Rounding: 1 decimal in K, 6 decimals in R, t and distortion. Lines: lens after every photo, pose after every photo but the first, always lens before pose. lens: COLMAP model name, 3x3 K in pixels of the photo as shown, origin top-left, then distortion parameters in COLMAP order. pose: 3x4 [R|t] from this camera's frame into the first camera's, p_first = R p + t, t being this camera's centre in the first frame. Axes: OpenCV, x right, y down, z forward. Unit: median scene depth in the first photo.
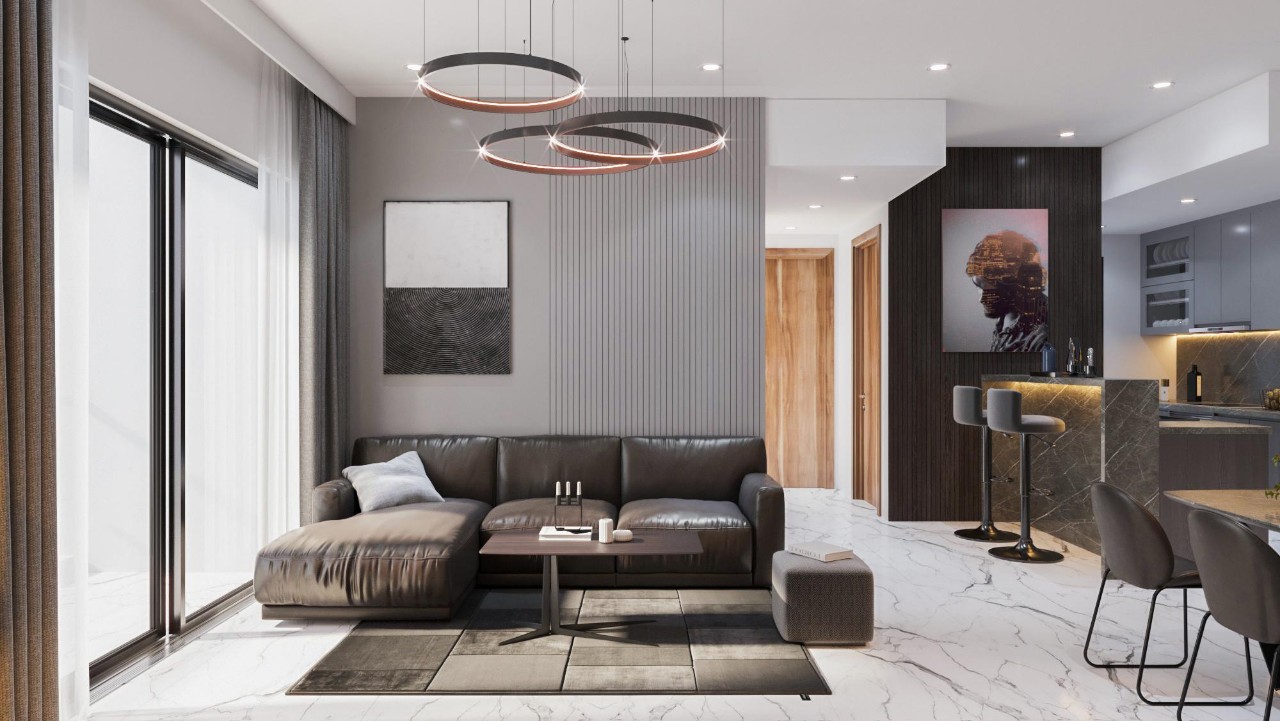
lens RADIAL K [[854.2, 0, 640.0], [0, 854.2, 360.5], [0, 0, 1]] dist [-0.000067, -0.000320]
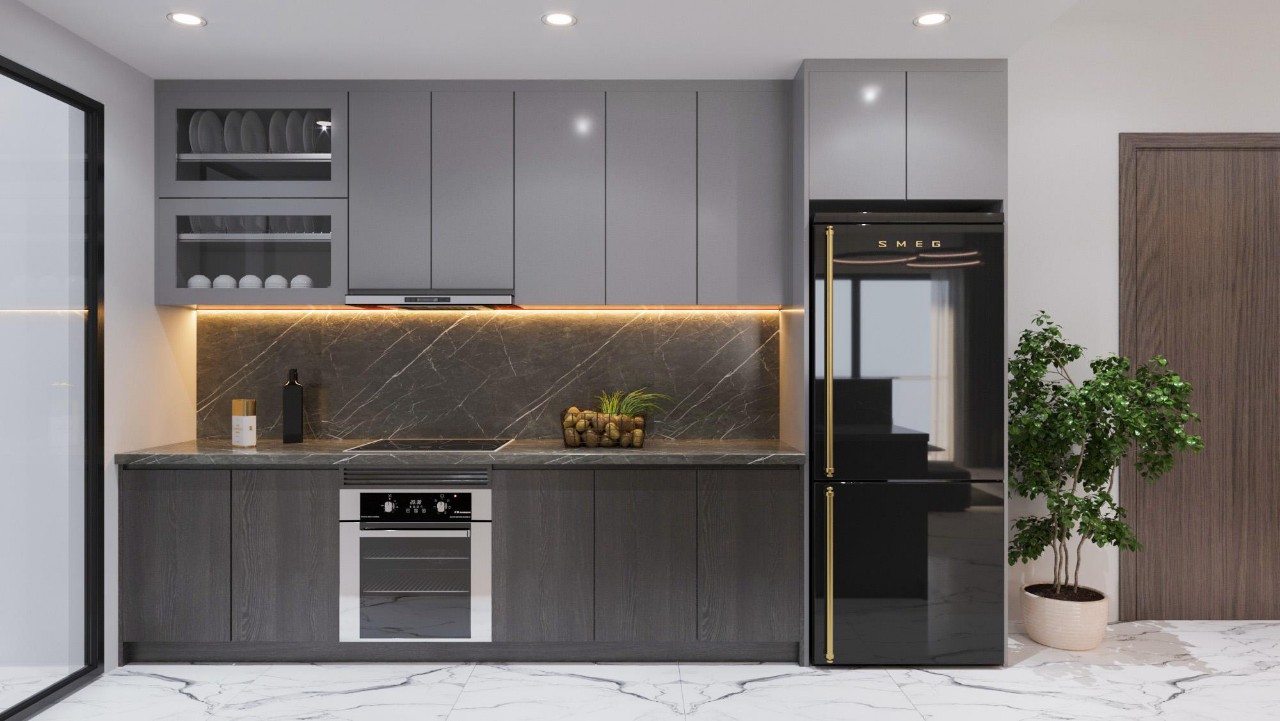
lens RADIAL K [[854.2, 0, 640.0], [0, 854.2, 360.5], [0, 0, 1]] dist [-0.000067, -0.000320]
pose [[0.004729, 0.002359, 0.999986, 0.127974], [-0.001455, 0.999996, -0.002352, 0.000729], [-0.999988, -0.001443, 0.004732, 0.693109]]
